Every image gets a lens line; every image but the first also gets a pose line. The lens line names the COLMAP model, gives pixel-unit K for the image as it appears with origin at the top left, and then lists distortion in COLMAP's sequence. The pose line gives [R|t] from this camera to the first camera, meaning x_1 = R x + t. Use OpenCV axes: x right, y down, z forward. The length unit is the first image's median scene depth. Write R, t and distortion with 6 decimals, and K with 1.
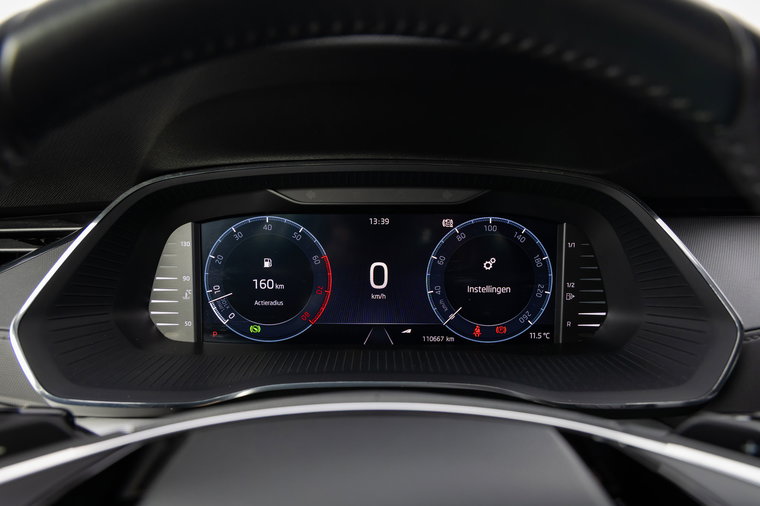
lens RADIAL K [[579.8, 0, 379.9], [0, 579.8, 254.5], [0, 0, 1]] dist [-0.013395, 0.000733]
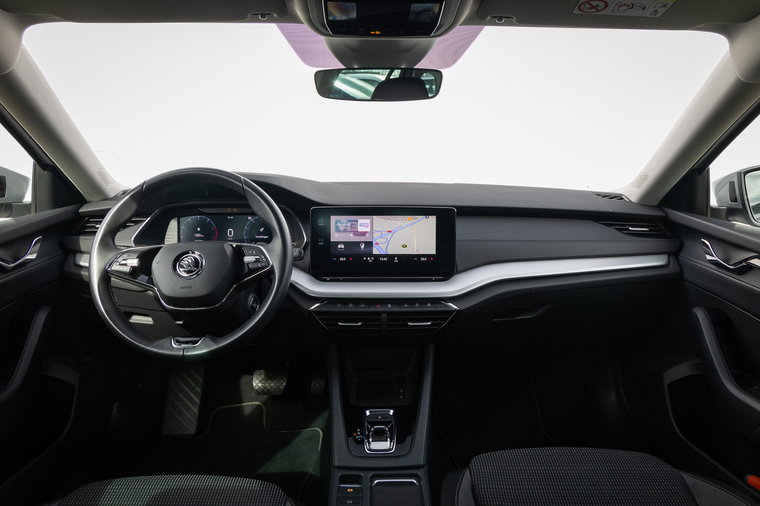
lens RADIAL K [[542.2, 0, 386.5], [0, 542.2, 259.4], [0, 0, 1]] dist [0.006011, 0.000097]
pose [[0.999682, -0.001005, 0.025186, 0.877668], [0.001824, 0.999469, -0.032540, 0.311662], [-0.025140, 0.032575, 0.999153, -2.359310]]
